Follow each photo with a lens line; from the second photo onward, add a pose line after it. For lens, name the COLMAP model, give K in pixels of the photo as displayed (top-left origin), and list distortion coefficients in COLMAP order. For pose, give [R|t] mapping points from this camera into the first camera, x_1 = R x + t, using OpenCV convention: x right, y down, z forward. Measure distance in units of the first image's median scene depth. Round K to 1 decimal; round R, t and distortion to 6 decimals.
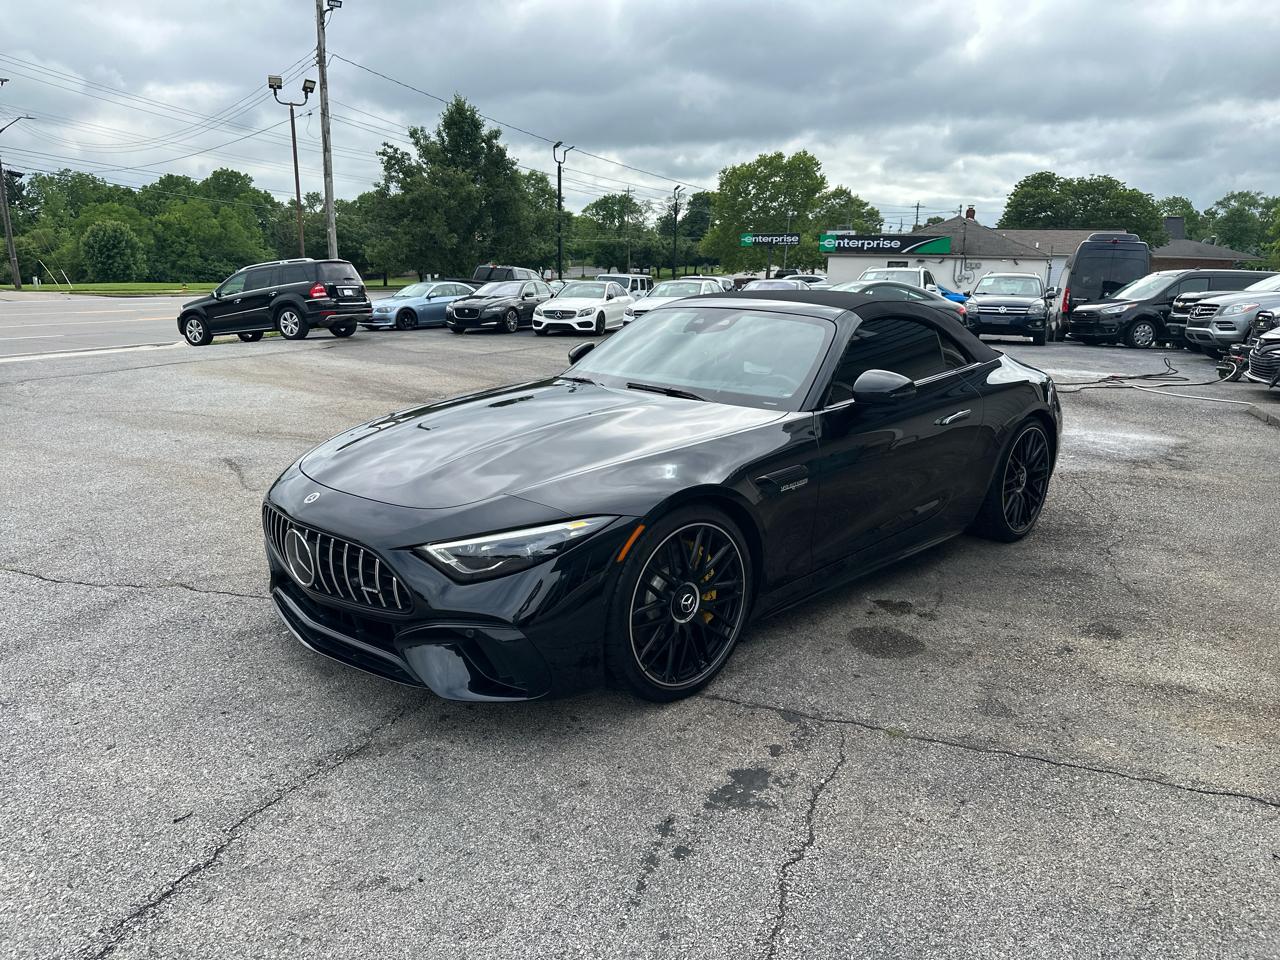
lens RADIAL K [[888.1, 0, 637.3], [0, 888.1, 502.2], [0, 0, 1]] dist [0.042455, -0.051782]
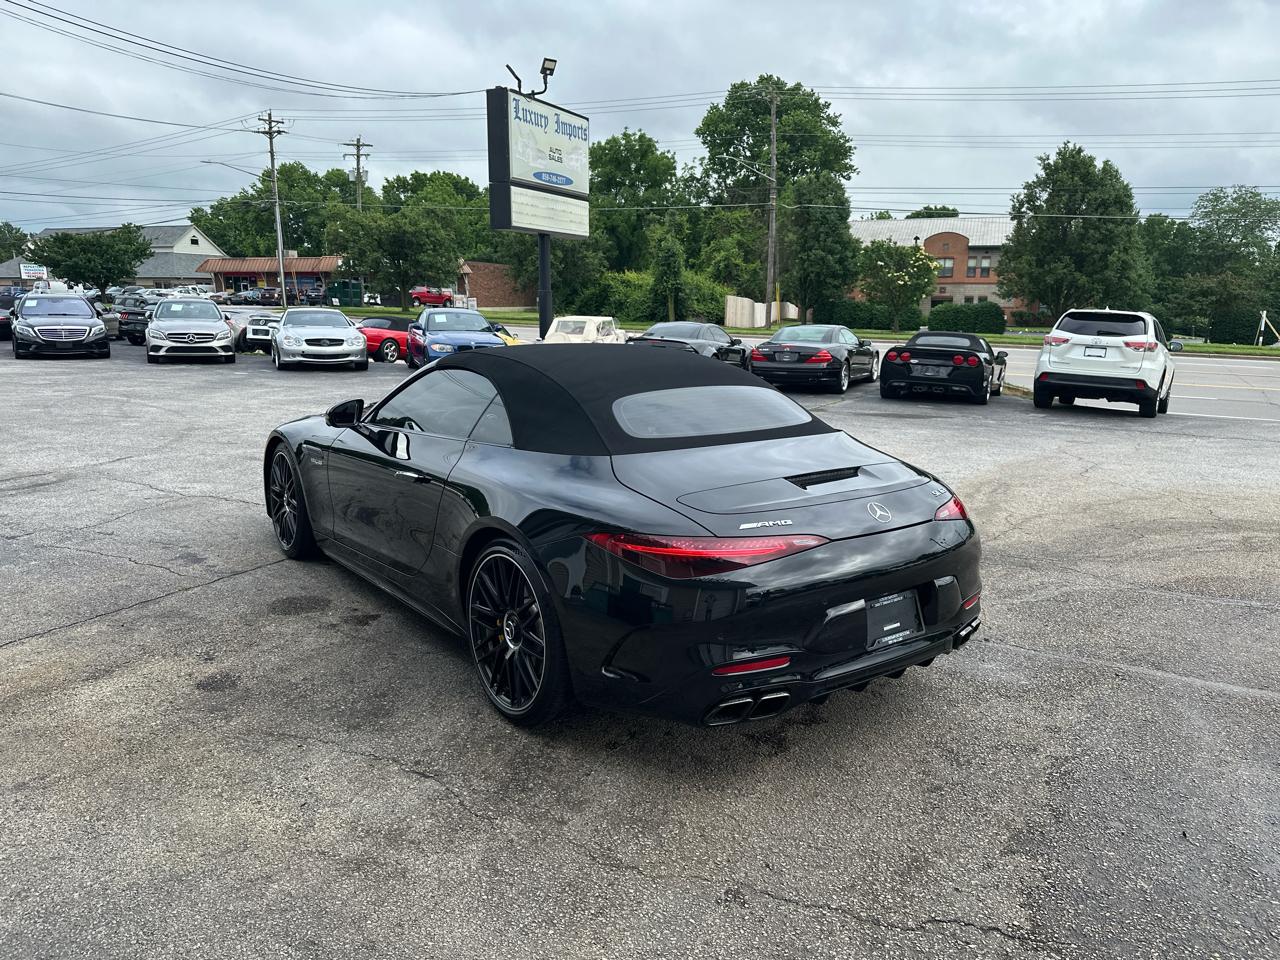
lens RADIAL K [[888.1, 0, 637.3], [0, 888.1, 502.2], [0, 0, 1]] dist [0.042455, -0.051782]
pose [[-0.114800, 0.200973, -0.972847, 0.240875], [-0.272492, 0.935386, 0.225389, -0.067524], [0.955285, 0.290968, -0.052619, 0.249678]]
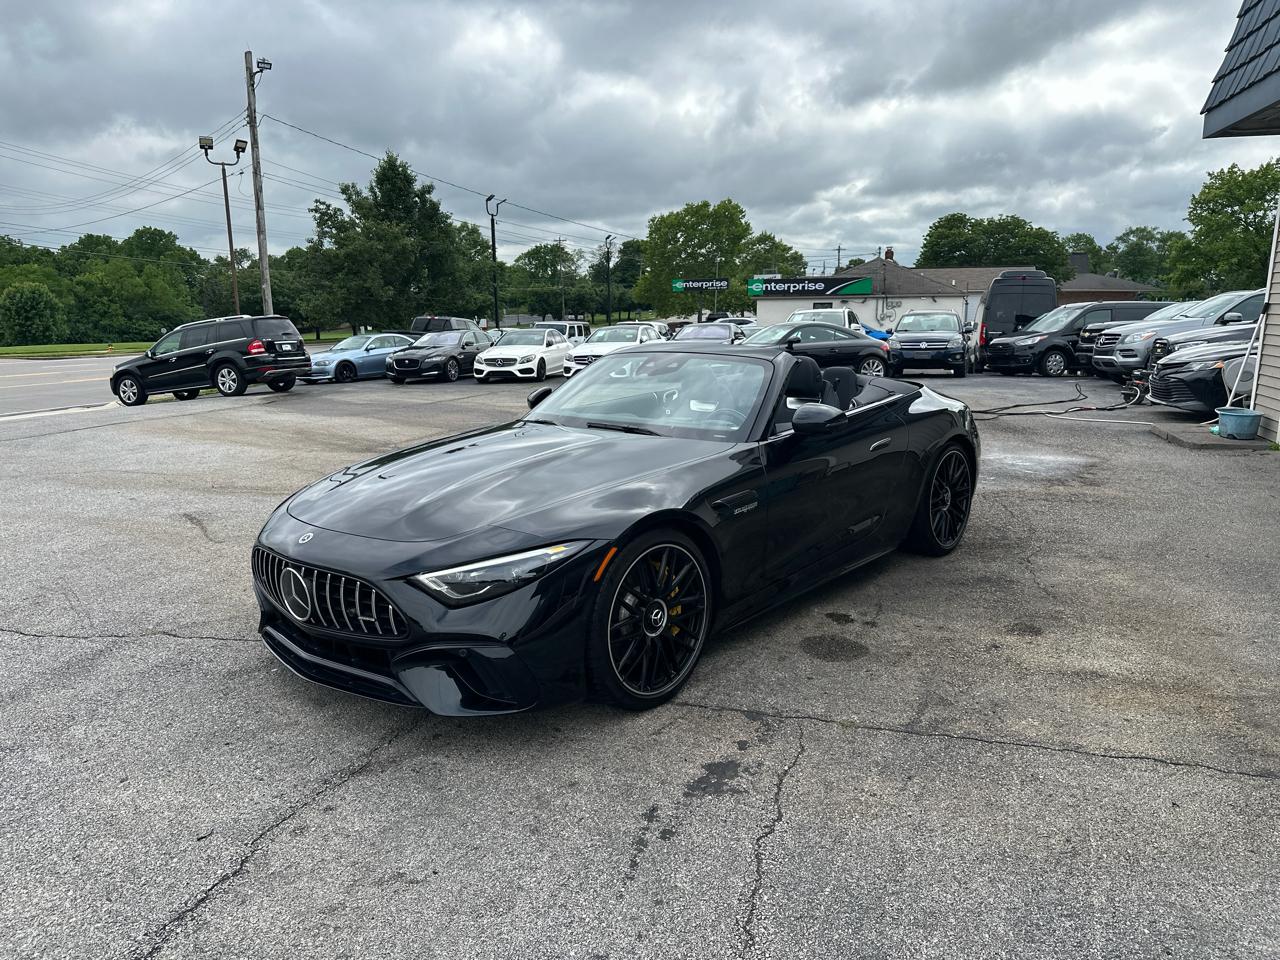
lens RADIAL K [[884.6, 0, 642.3], [0, 884.6, 500.0], [0, 0, 1]] dist [0.048364, -0.058111]
pose [[0.996587, -0.042814, 0.070573, -0.004479], [0.046296, 0.997752, -0.048458, 0.002761], [-0.068340, 0.051560, 0.996329, -0.014100]]
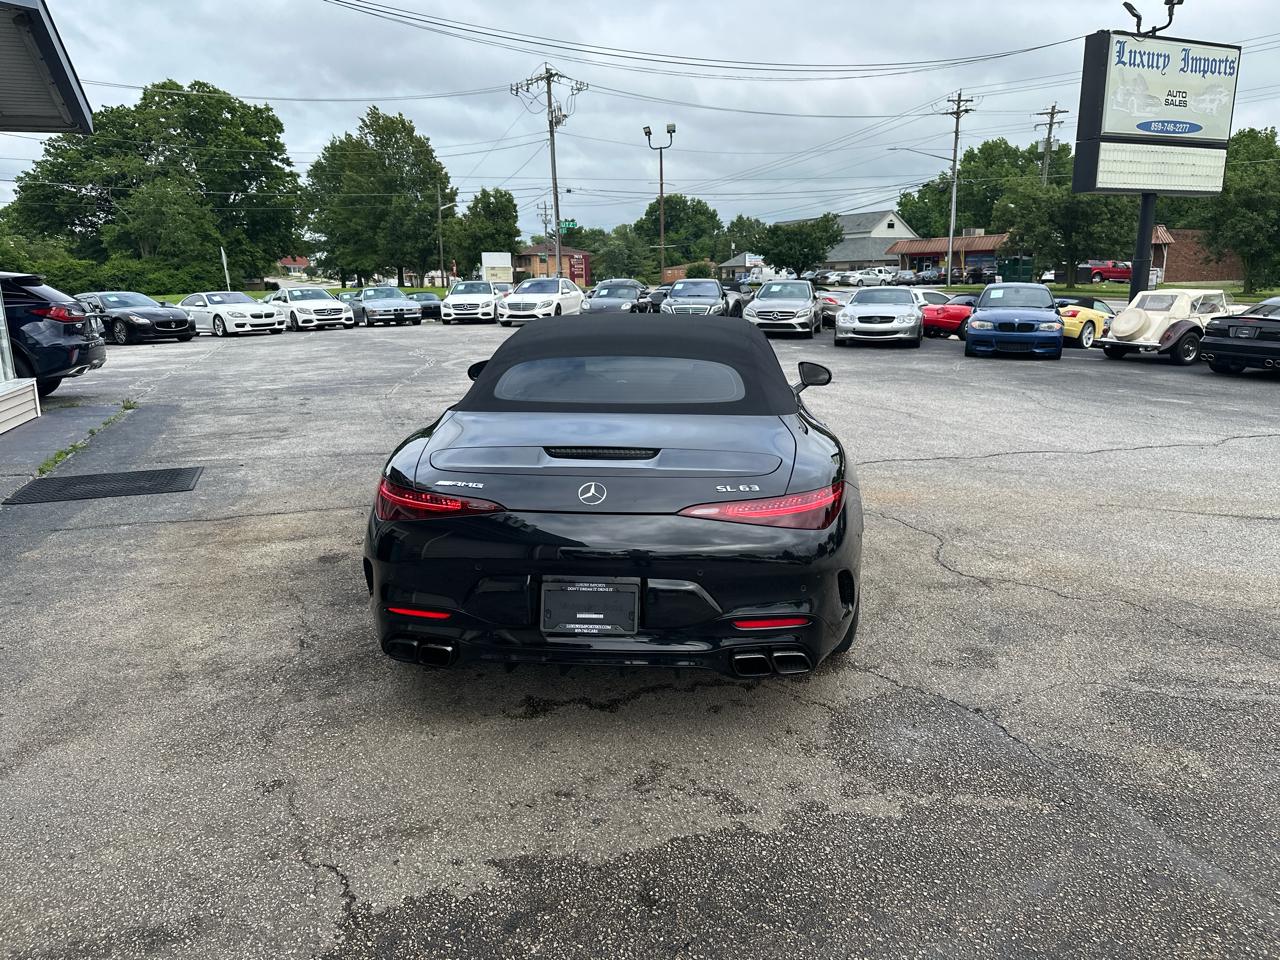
lens RADIAL K [[884.6, 0, 642.3], [0, 884.6, 500.0], [0, 0, 1]] dist [0.048364, -0.058111]
pose [[-0.745467, 0.150175, -0.649404, 0.179037], [-0.179326, 0.893178, 0.412401, -0.099220], [0.641966, 0.423887, -0.638905, 0.368653]]
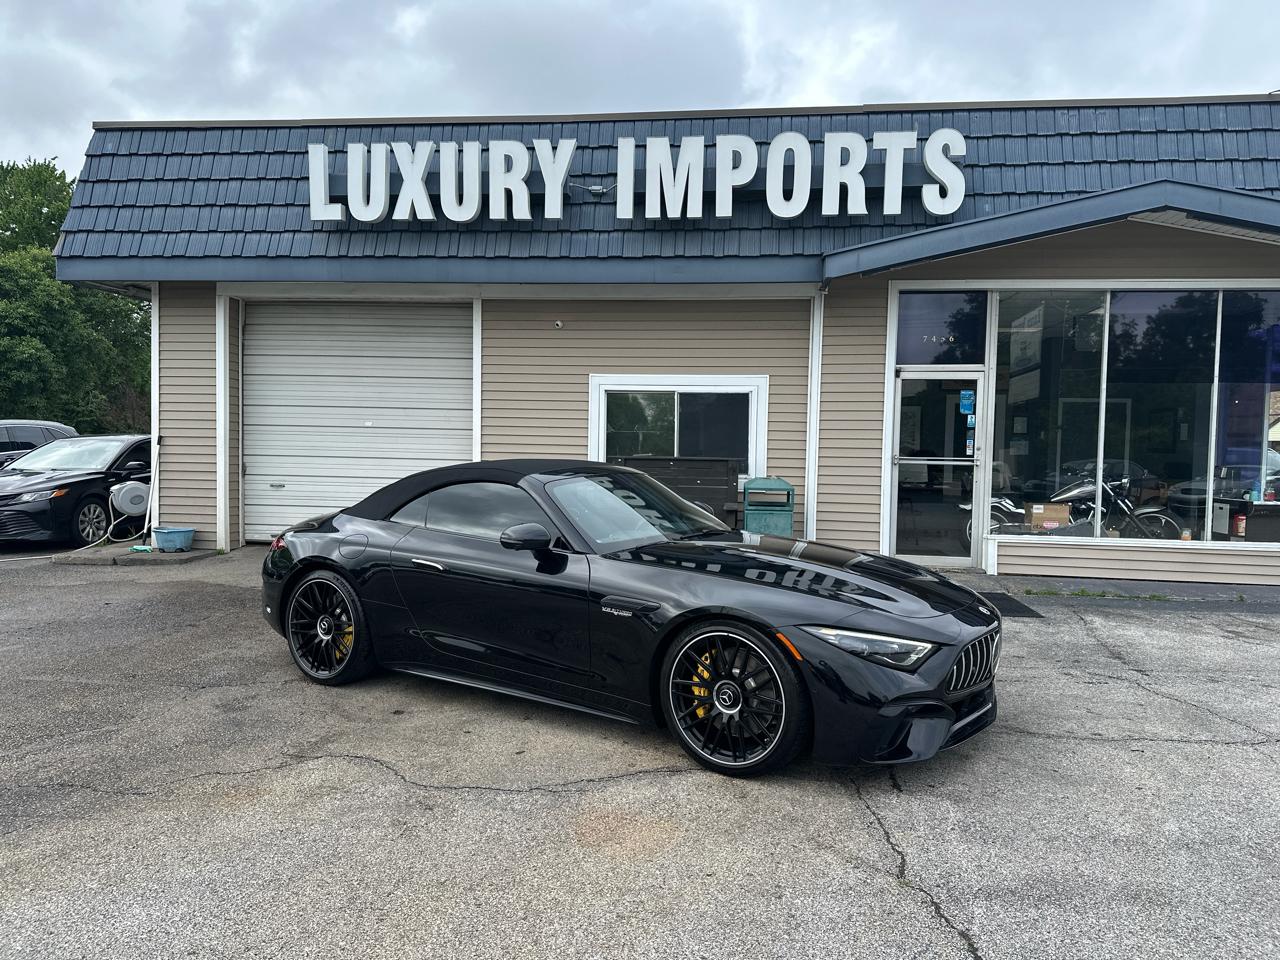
lens RADIAL K [[884.6, 0, 642.3], [0, 884.6, 500.0], [0, 0, 1]] dist [0.048364, -0.058111]
pose [[-0.252503, -0.081131, 0.964189, -0.223044], [0.236610, 0.961049, 0.142831, -0.071815], [-0.938221, 0.264202, -0.223471, 0.250620]]
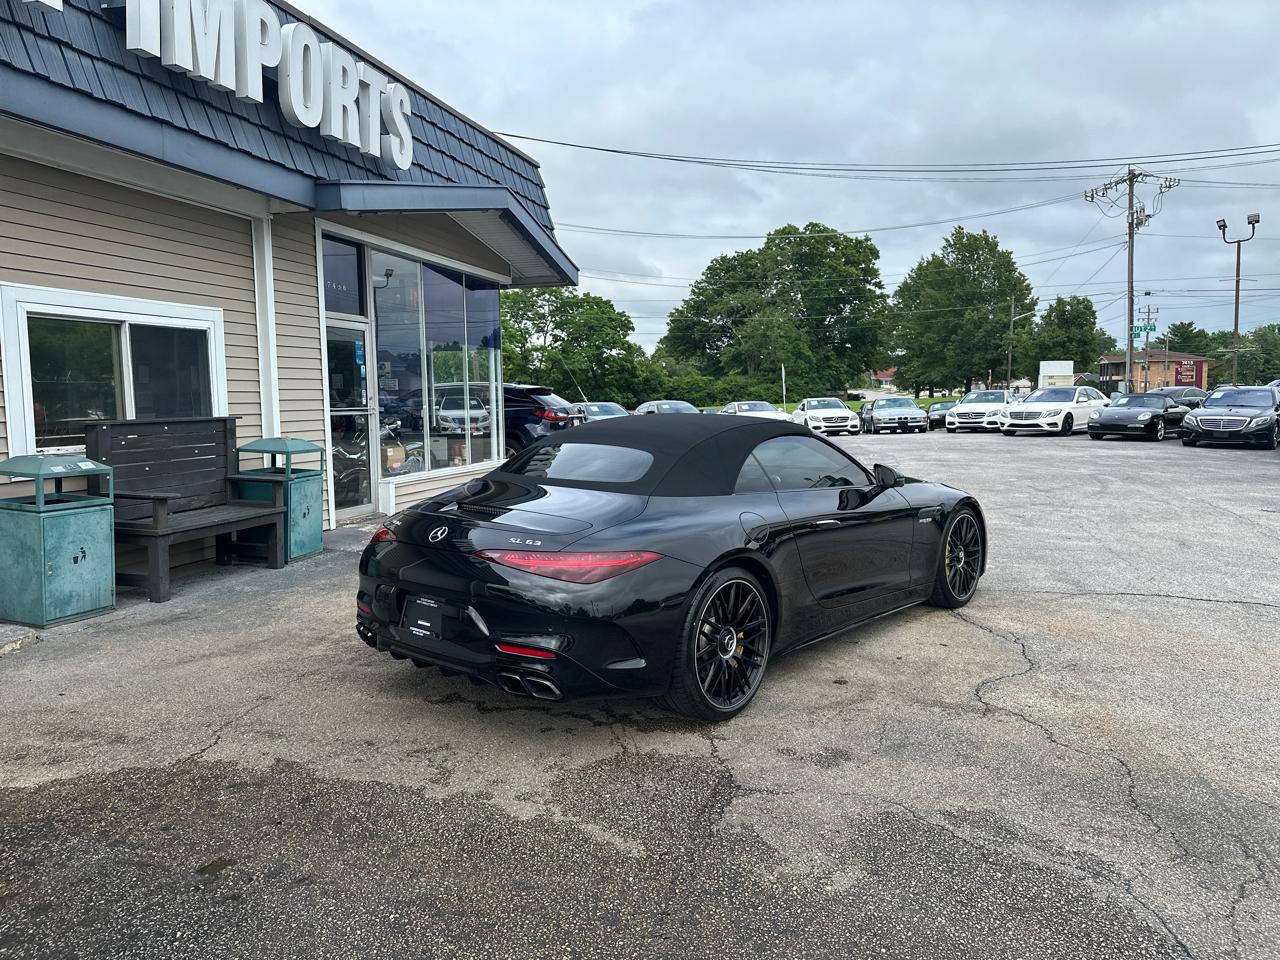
lens RADIAL K [[888.9, 0, 640.0], [0, 888.9, 480.0], [0, 0, 1]] dist [0.039722, -0.050553]
pose [[-0.995376, 0.002192, -0.096030, 0.075334], [-0.031710, 0.936192, 0.350057, -0.121009], [0.090669, 0.351483, -0.931793, 0.450762]]
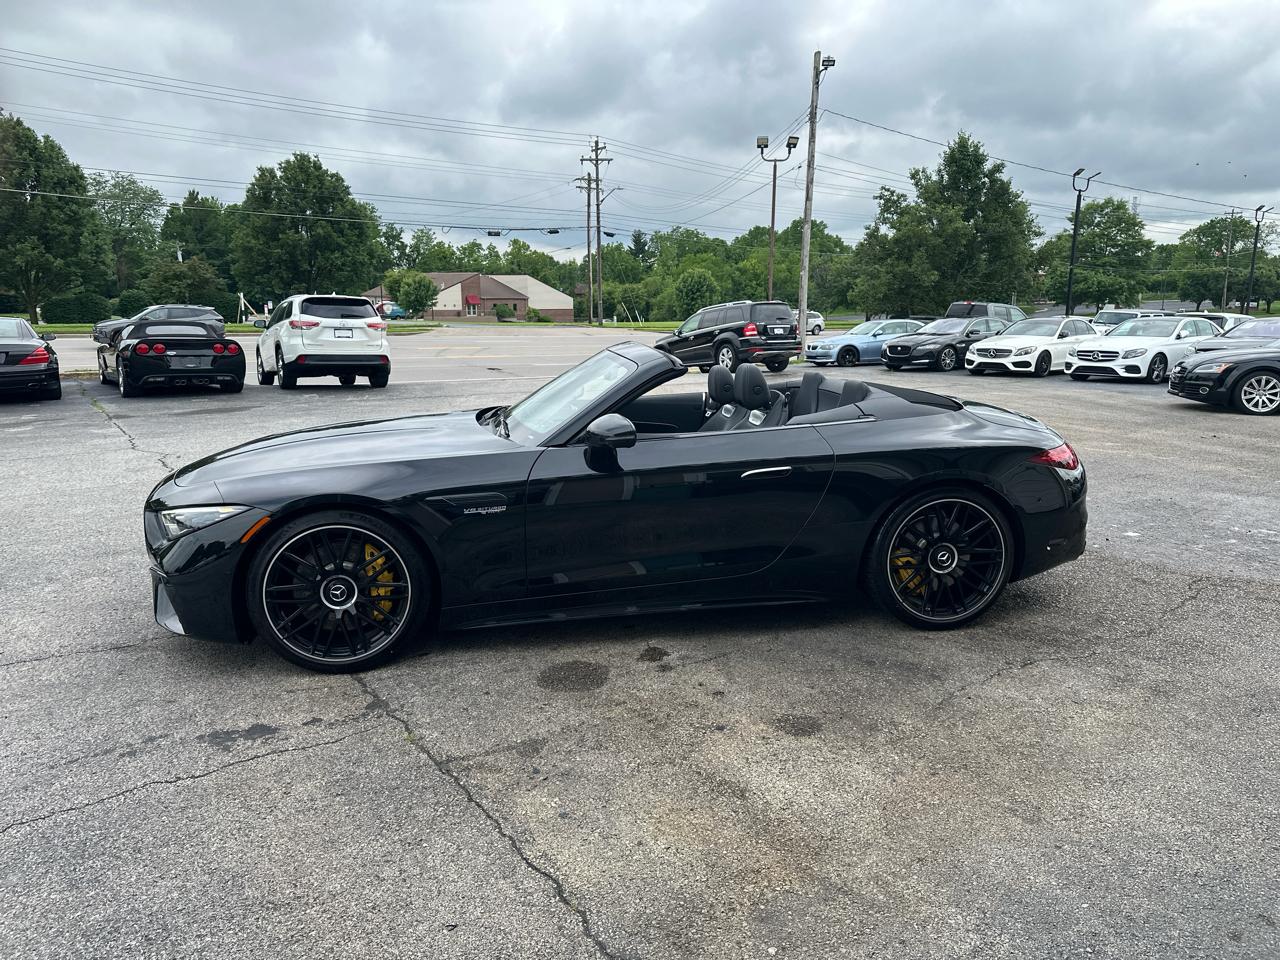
lens RADIAL K [[858.8, 0, 643.9], [0, 858.8, 515.2], [0, 0, 1]] dist [0.084036, -0.111884]
pose [[0.830403, 0.124765, -0.543015, 0.145318], [-0.134805, 0.990640, 0.021462, -0.010565], [0.540610, 0.055379, 0.839449, 0.031116]]
